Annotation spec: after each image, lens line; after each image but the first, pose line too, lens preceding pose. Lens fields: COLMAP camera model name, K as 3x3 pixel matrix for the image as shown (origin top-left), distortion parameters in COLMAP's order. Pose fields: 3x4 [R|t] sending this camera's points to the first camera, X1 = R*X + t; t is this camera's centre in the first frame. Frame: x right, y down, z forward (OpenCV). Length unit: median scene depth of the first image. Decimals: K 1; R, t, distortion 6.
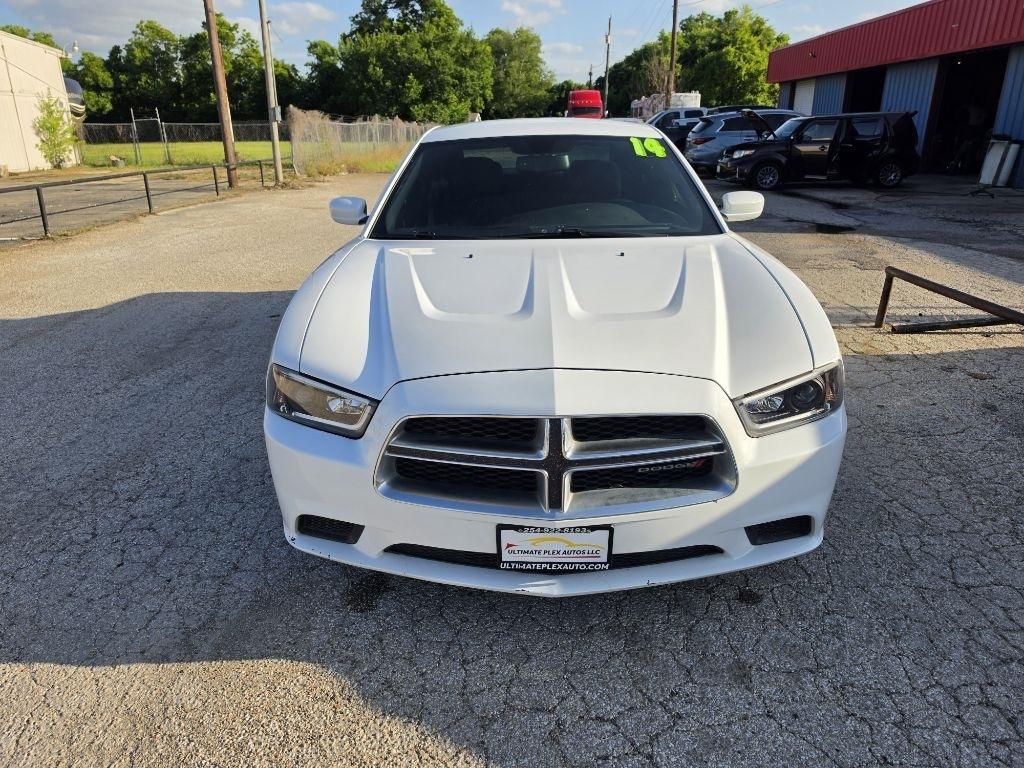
lens RADIAL K [[716.9, 0, 502.8], [0, 716.9, 379.3], [0, 0, 1]] dist [0.014051, -0.014866]
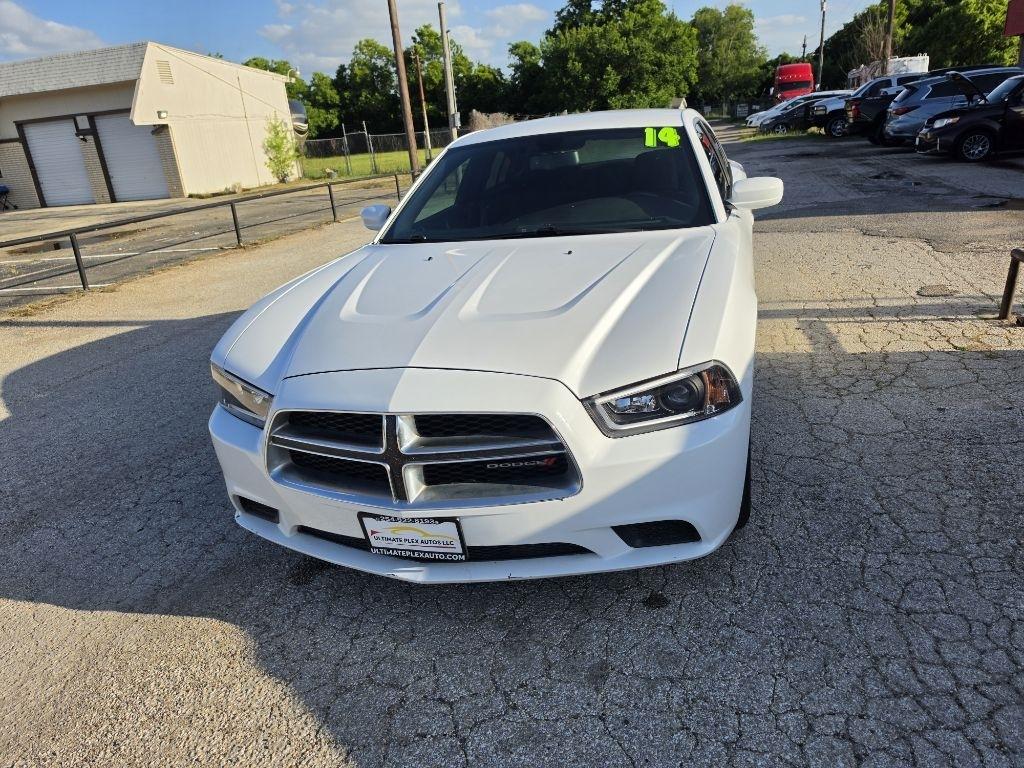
lens RADIAL K [[716.9, 0, 526.8], [0, 716.9, 388.4], [0, 0, 1]] dist [0.014051, -0.014866]
pose [[0.968323, 0.012977, -0.249362, 0.372679], [-0.007549, 0.999714, 0.022710, -0.007248], [0.249585, -0.020108, 0.968144, 0.015111]]
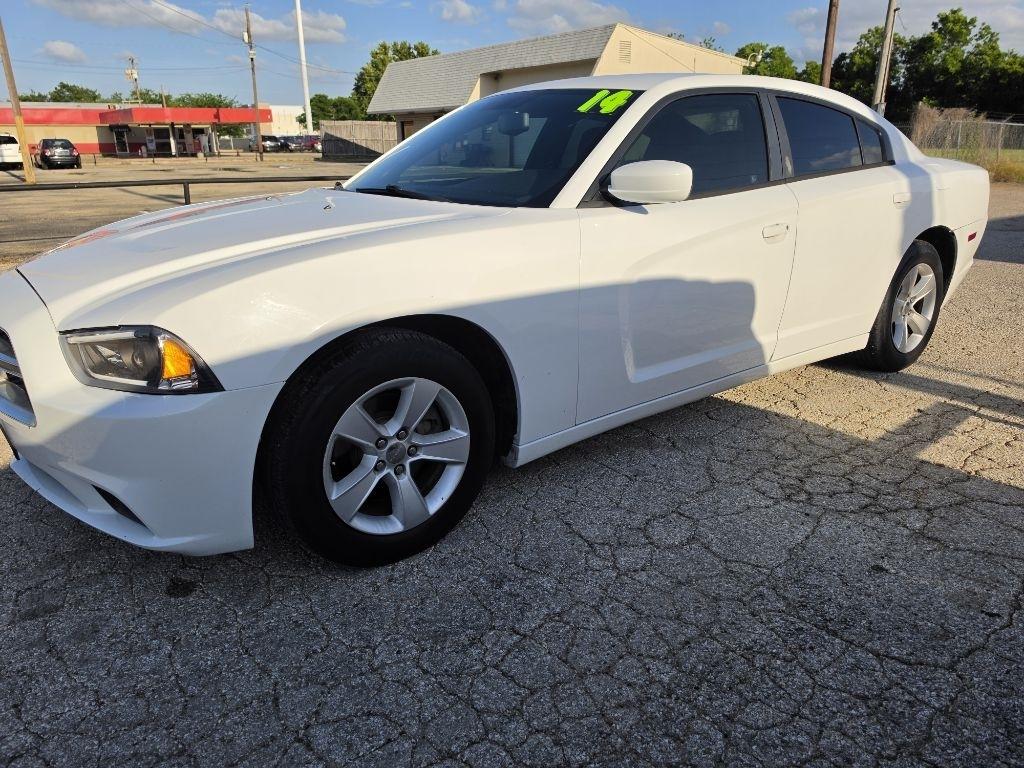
lens RADIAL K [[716.9, 0, 494.9], [0, 716.9, 377.6], [0, 0, 1]] dist [0.014051, -0.014866]
pose [[0.624567, 0.254952, -0.738184, 1.054587], [-0.262974, 0.958671, 0.108605, -0.124104], [0.735364, 0.126292, 0.665800, 0.607480]]
